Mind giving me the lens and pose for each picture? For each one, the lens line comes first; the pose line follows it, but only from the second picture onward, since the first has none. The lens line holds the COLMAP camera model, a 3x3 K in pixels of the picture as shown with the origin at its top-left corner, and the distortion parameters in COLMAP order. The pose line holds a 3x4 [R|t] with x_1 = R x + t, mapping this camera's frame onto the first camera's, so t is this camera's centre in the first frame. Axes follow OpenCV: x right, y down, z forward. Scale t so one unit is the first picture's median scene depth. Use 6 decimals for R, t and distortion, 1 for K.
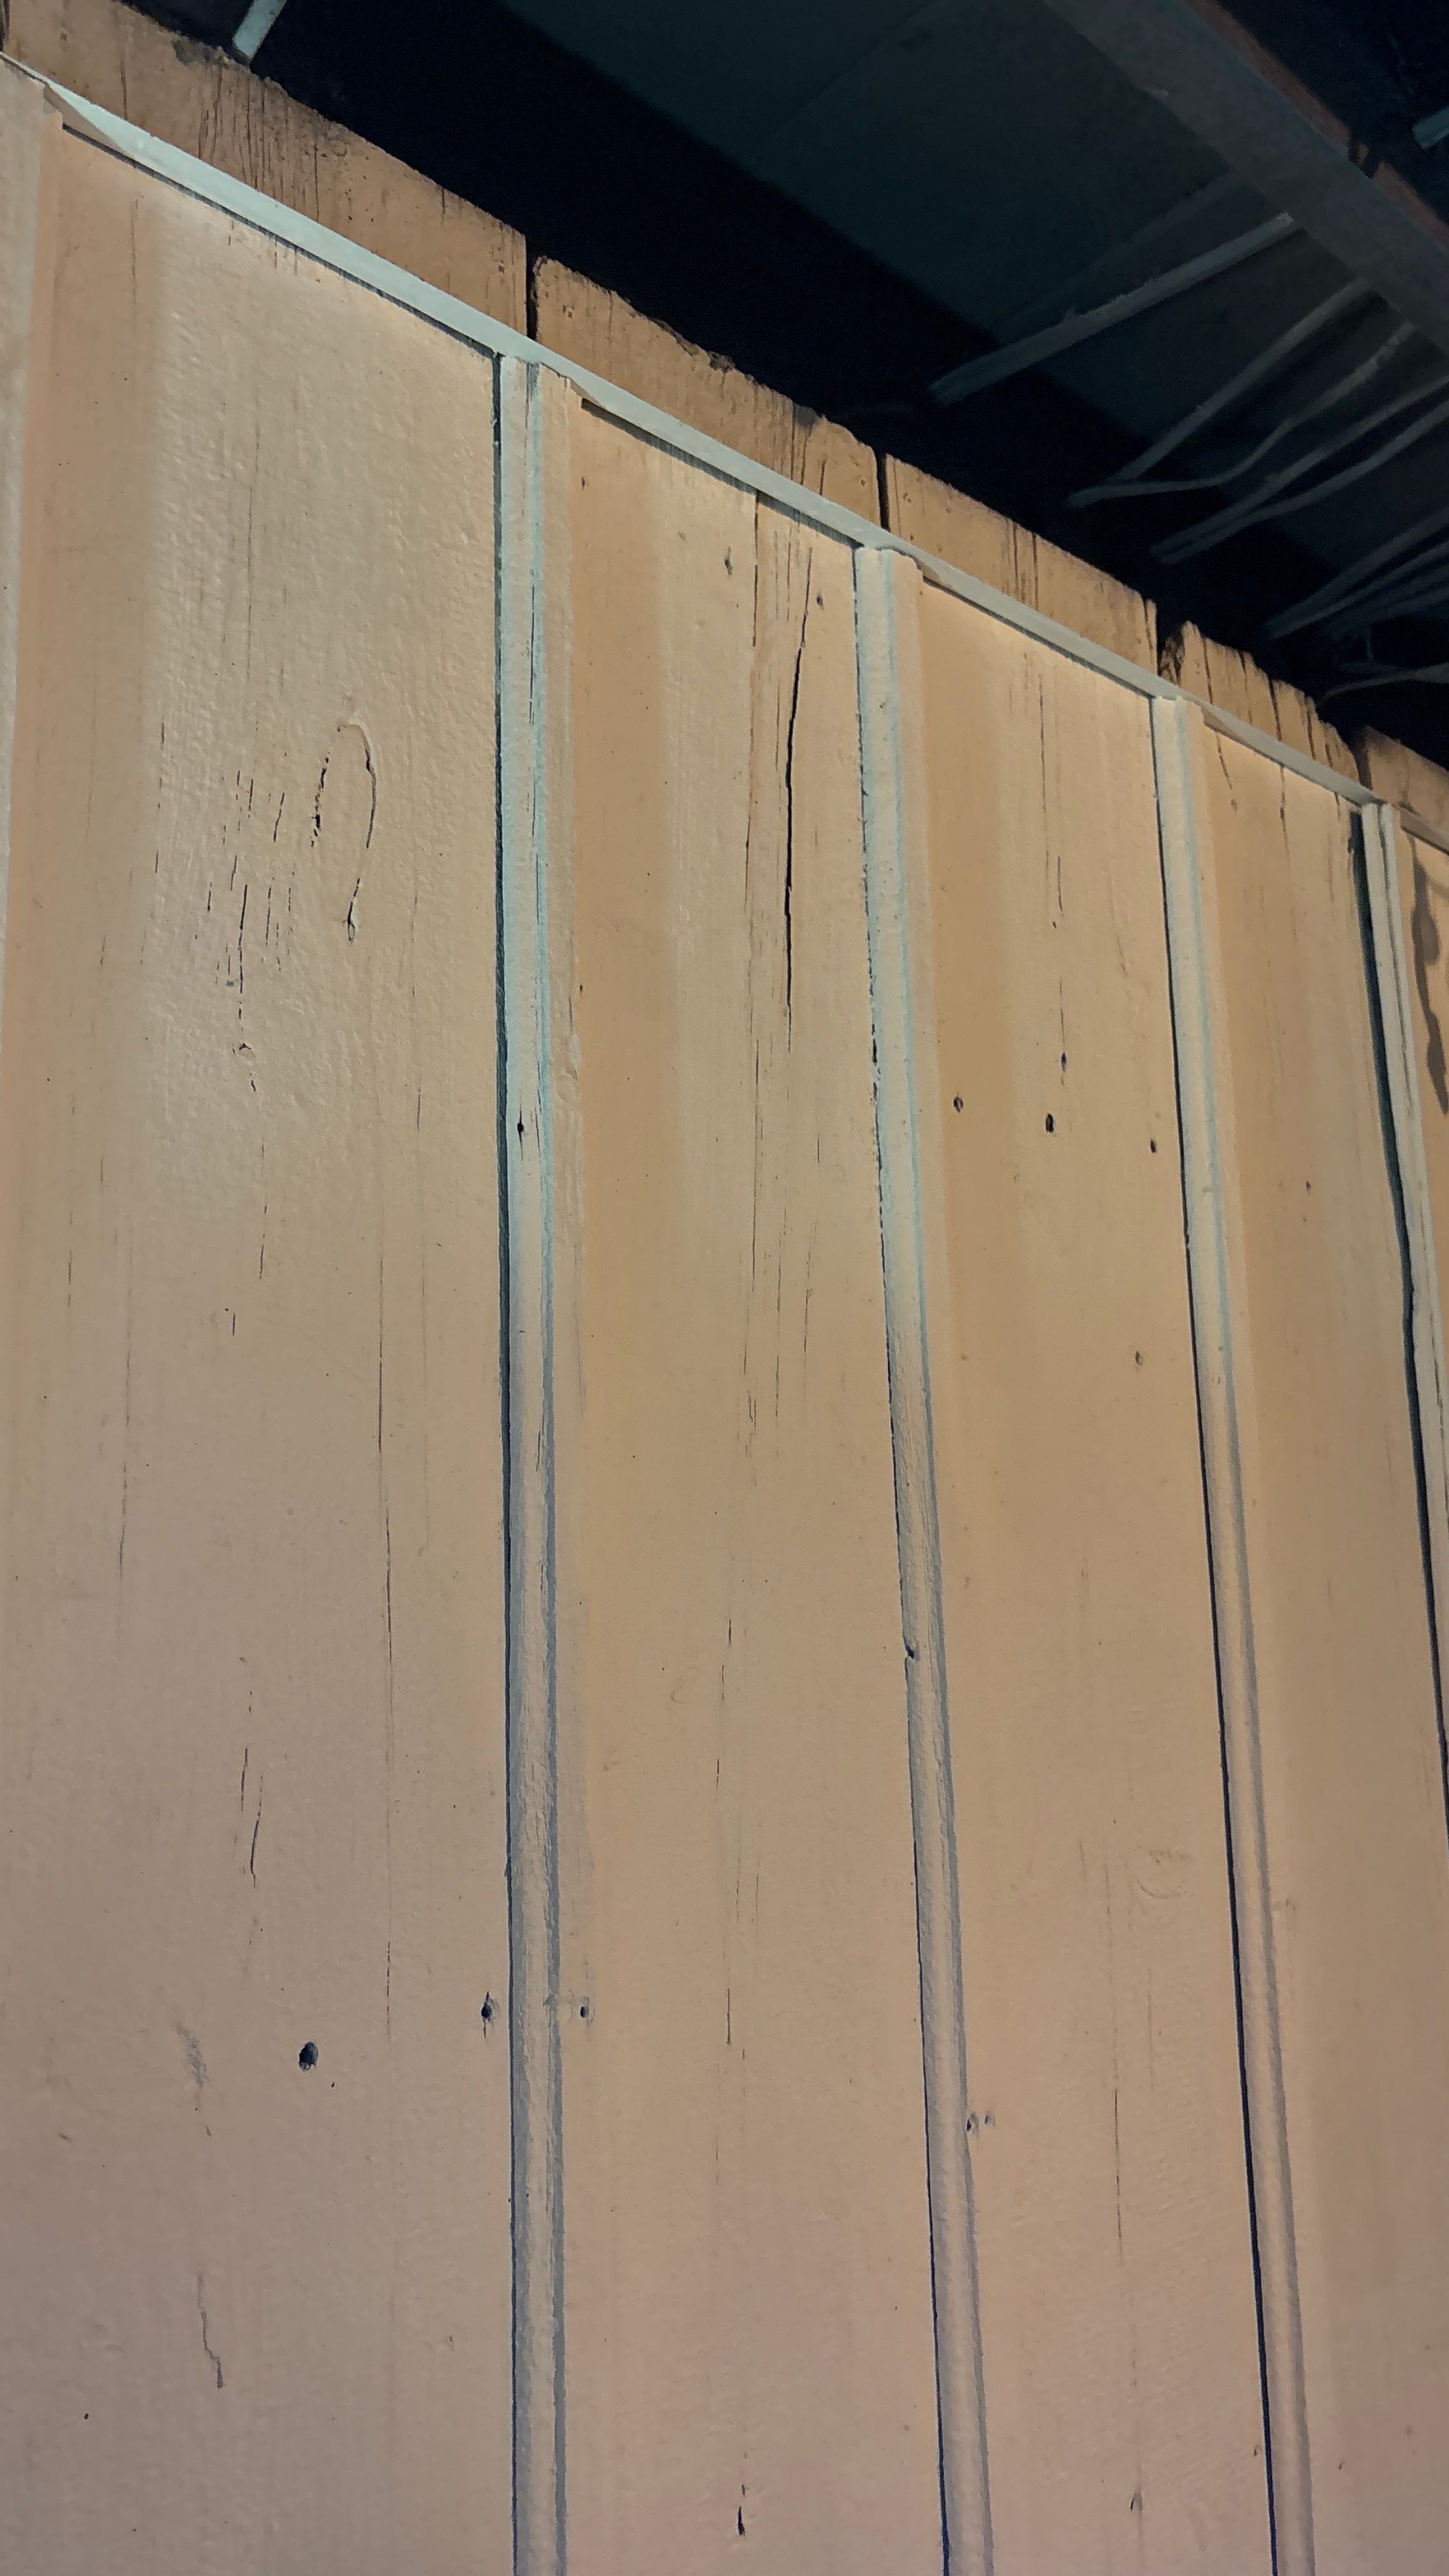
lens RADIAL K [[1947.1, 0, 714.5], [0, 1947.1, 1291.6], [0, 0, 1]] dist [0.038264, -0.038053]
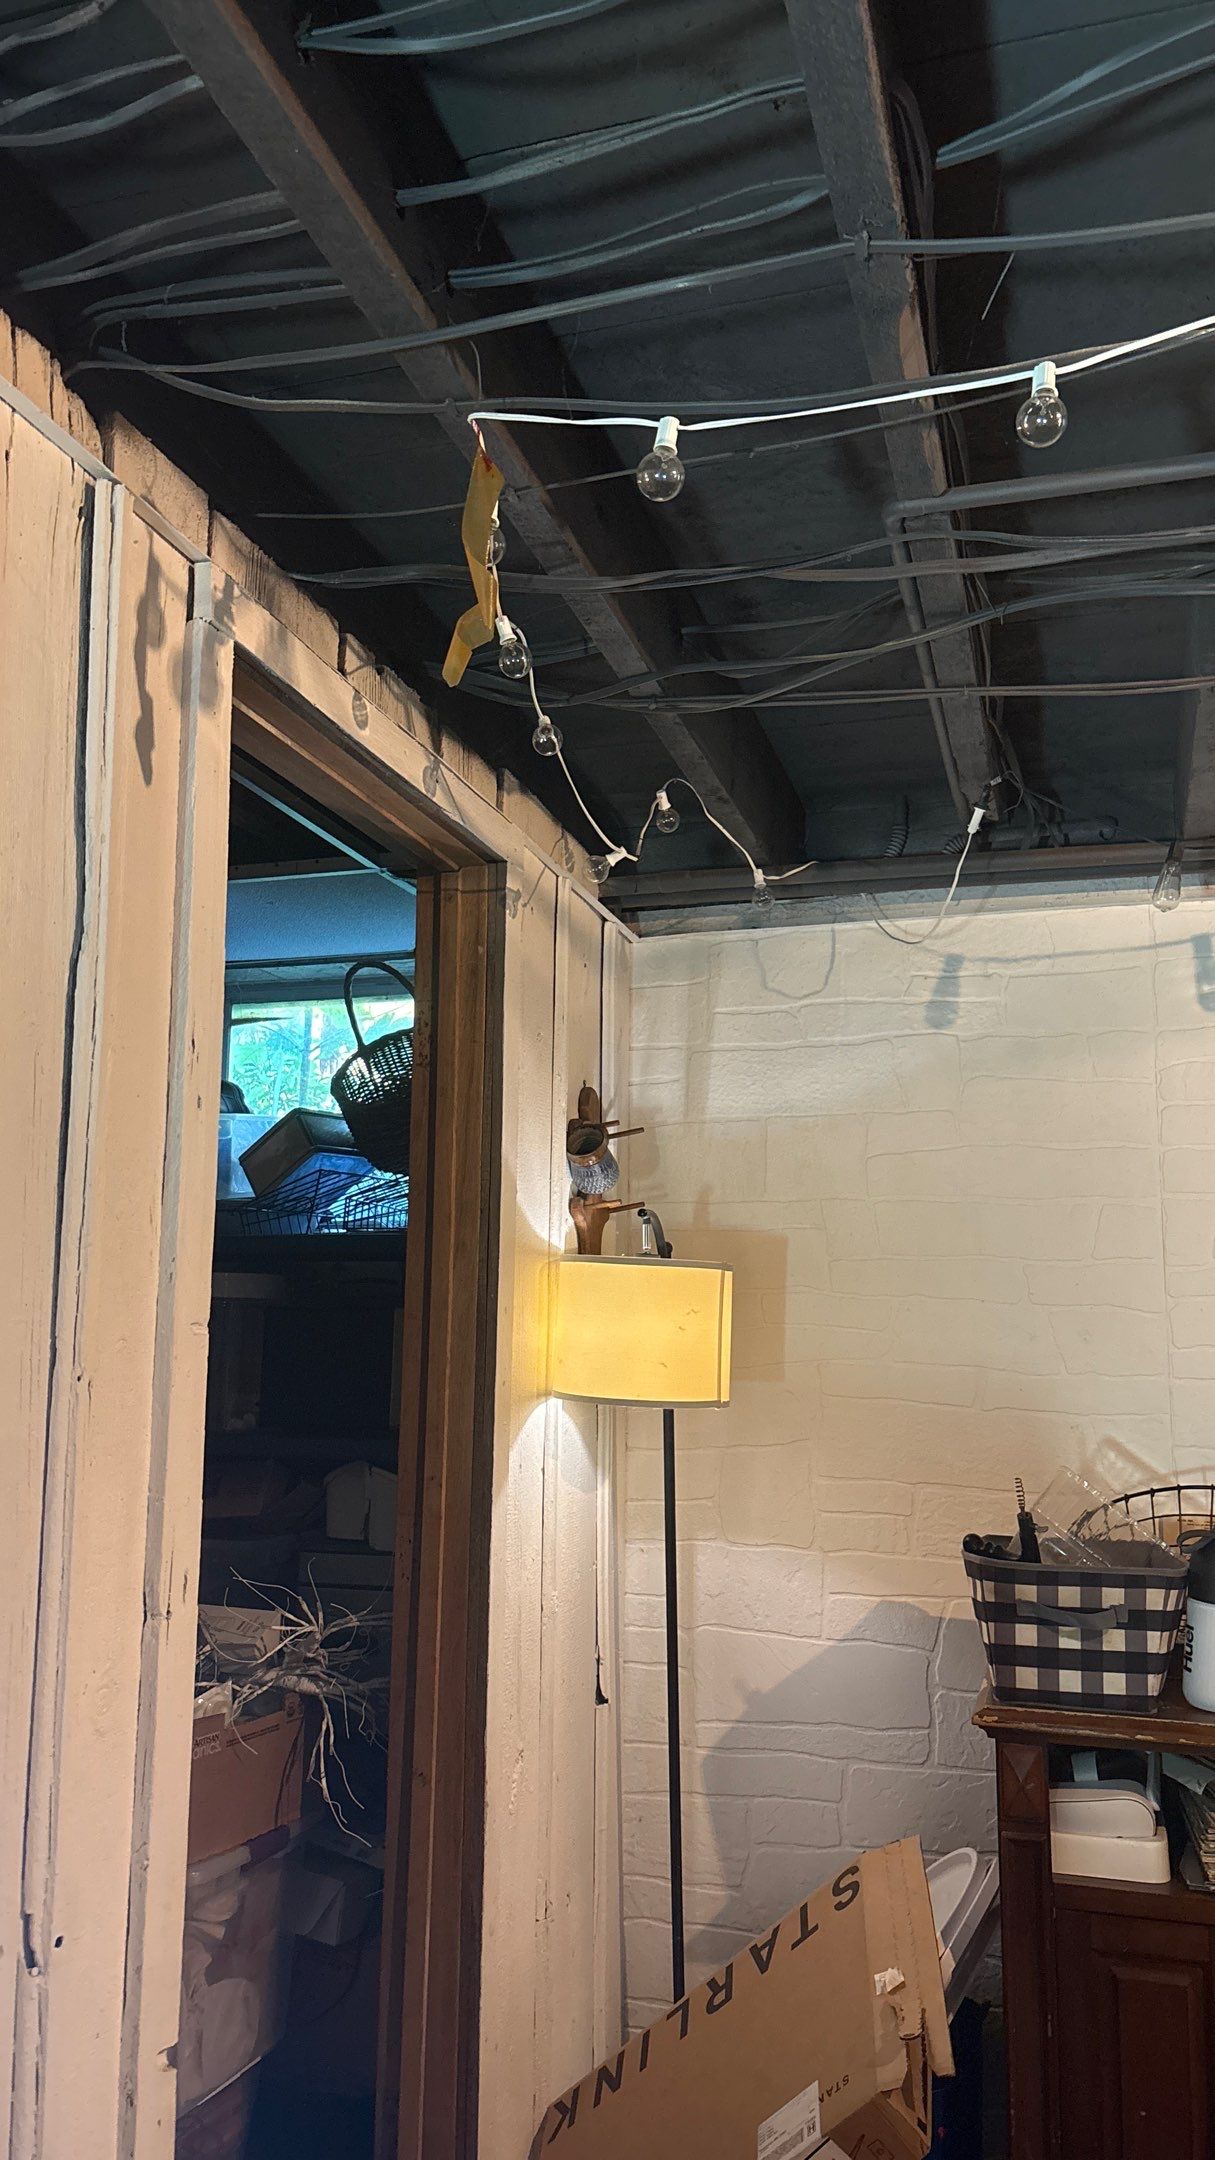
lens RADIAL K [[1632.7, 0, 607.4], [0, 1632.7, 1090.8], [0, 0, 1]] dist [0.038264, -0.038053]
pose [[0.854509, 0.100148, 0.509690, 0.181950], [-0.120482, 0.992691, 0.006940, 0.052665], [-0.505270, -0.067338, 0.860330, 0.085468]]
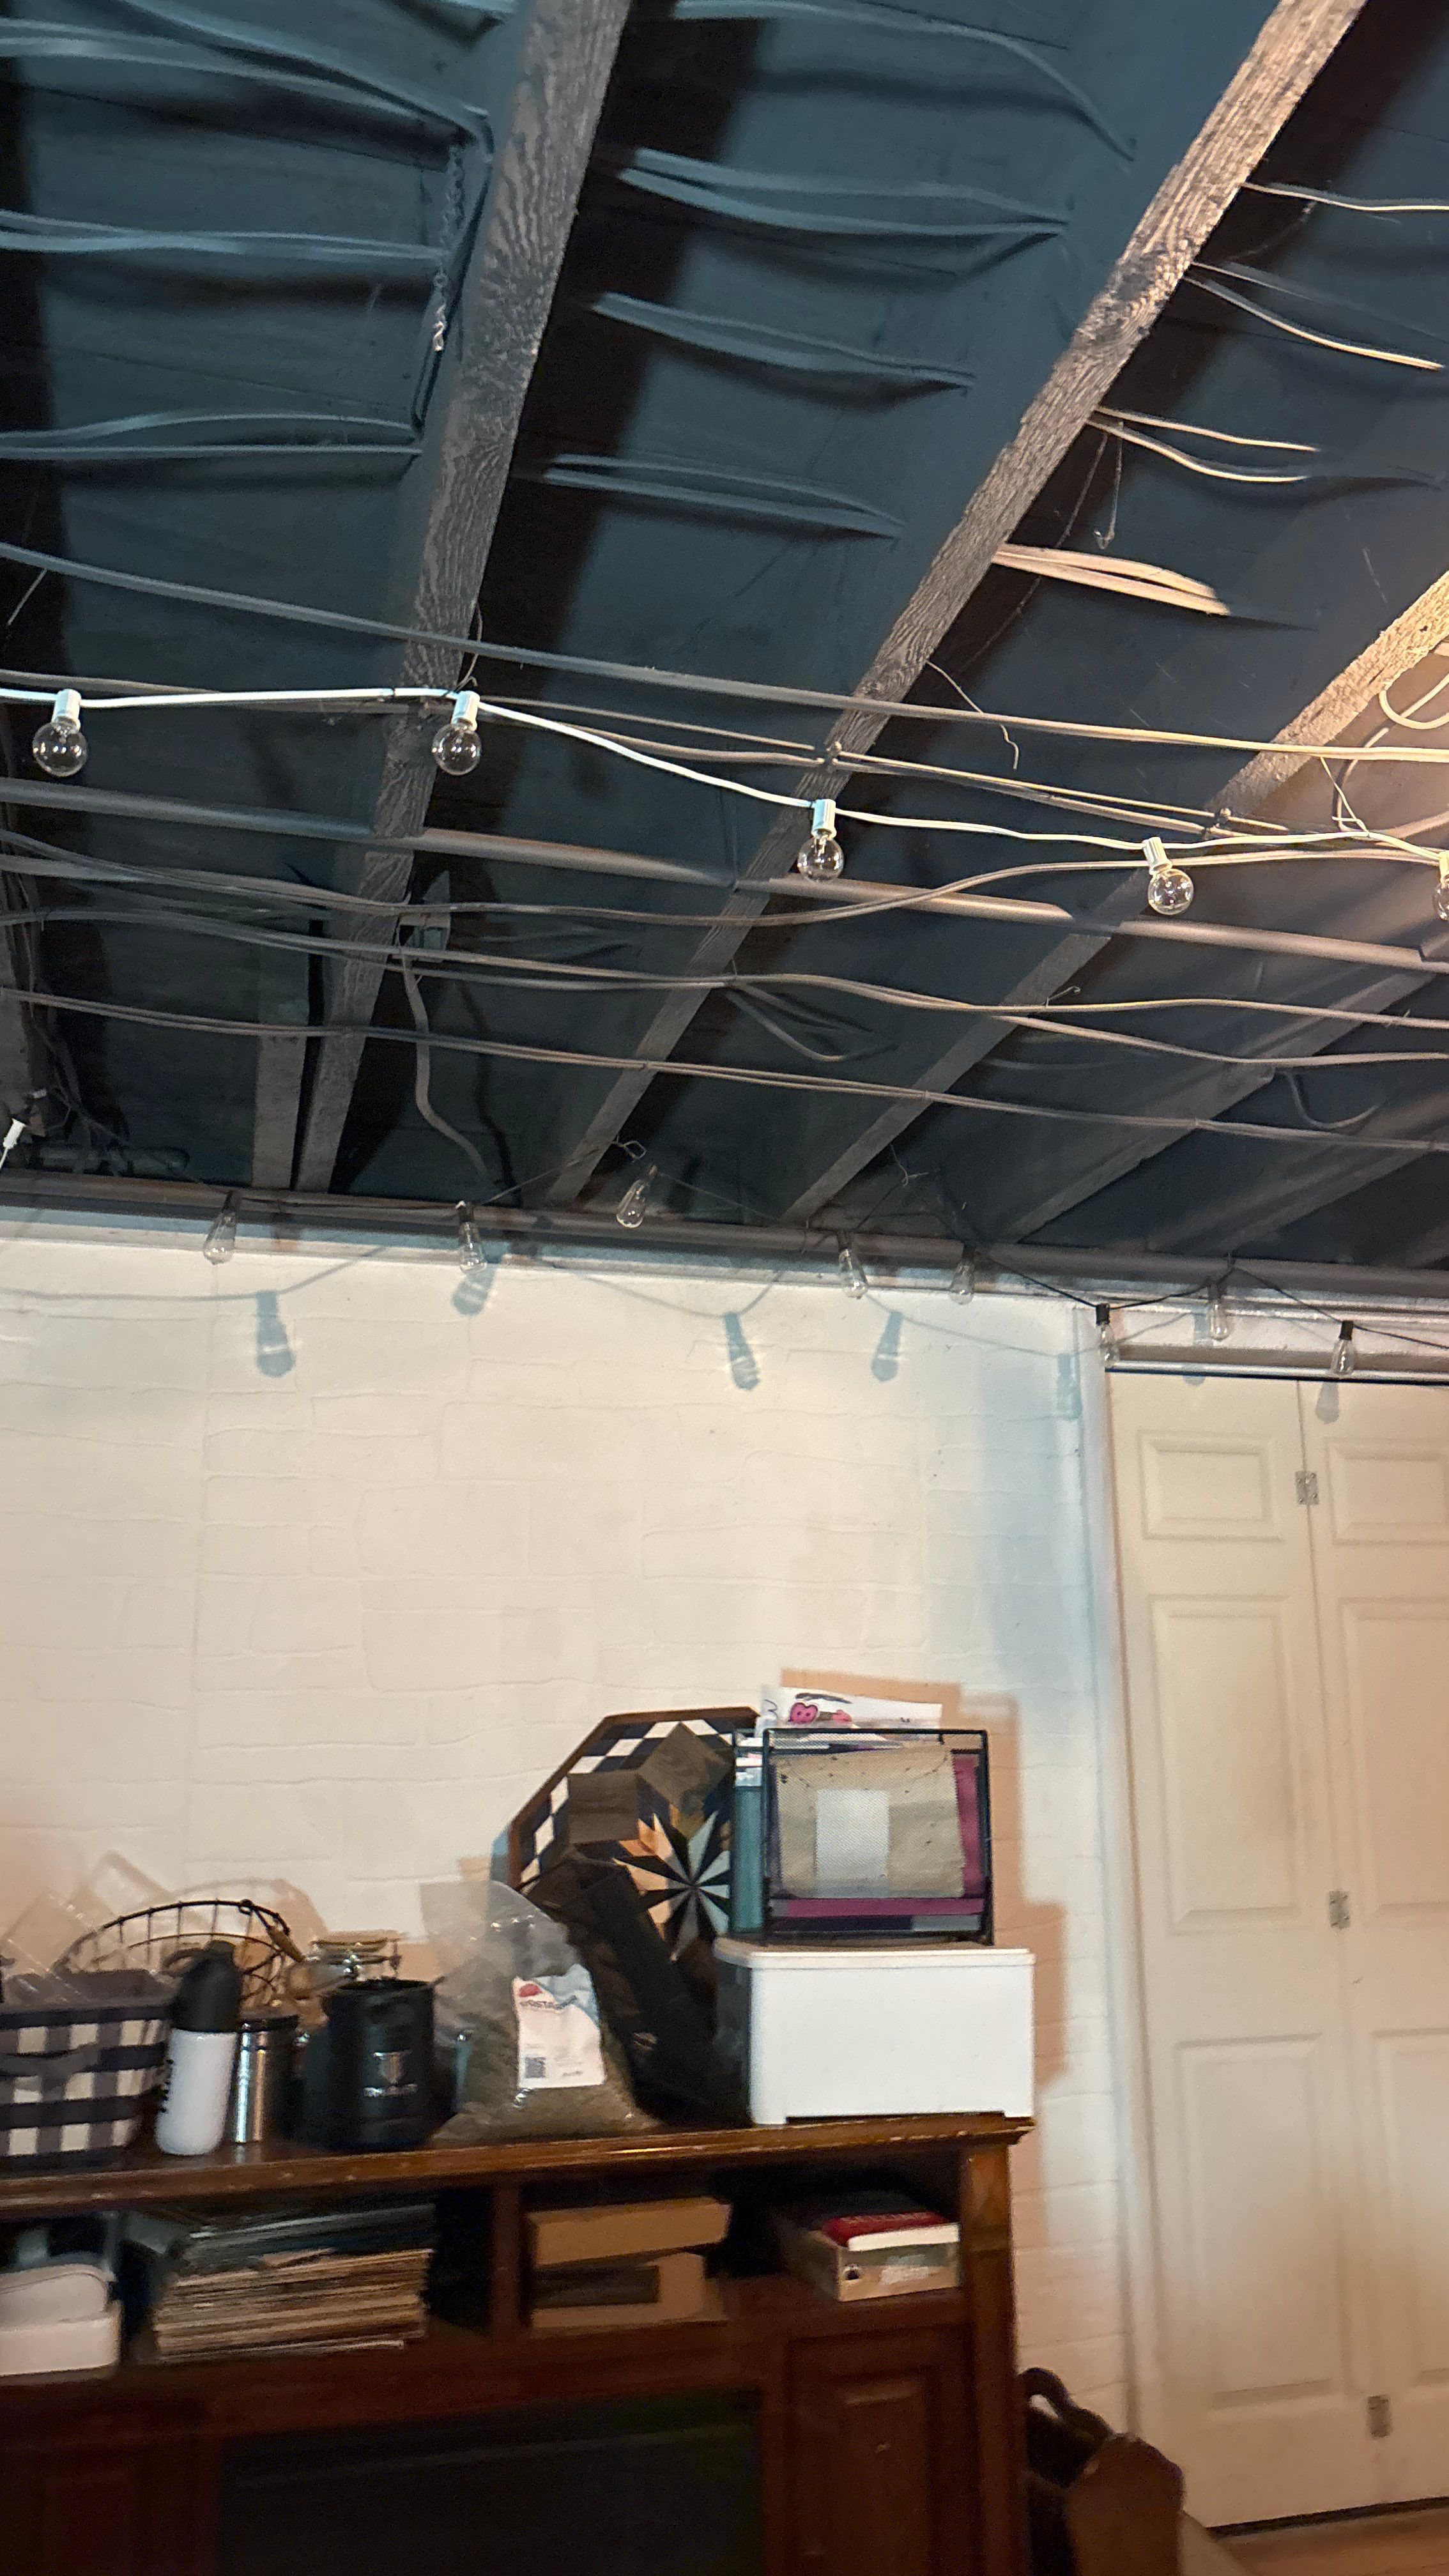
lens RADIAL K [[1947.1, 0, 750.7], [0, 1947.1, 1308.6], [0, 0, 1]] dist [0.038264, -0.038053]
pose [[0.445178, 0.205760, 0.871481, 0.135161], [-0.163987, 0.975515, -0.146553, 0.040690], [-0.880298, -0.077670, 0.468020, -0.060460]]
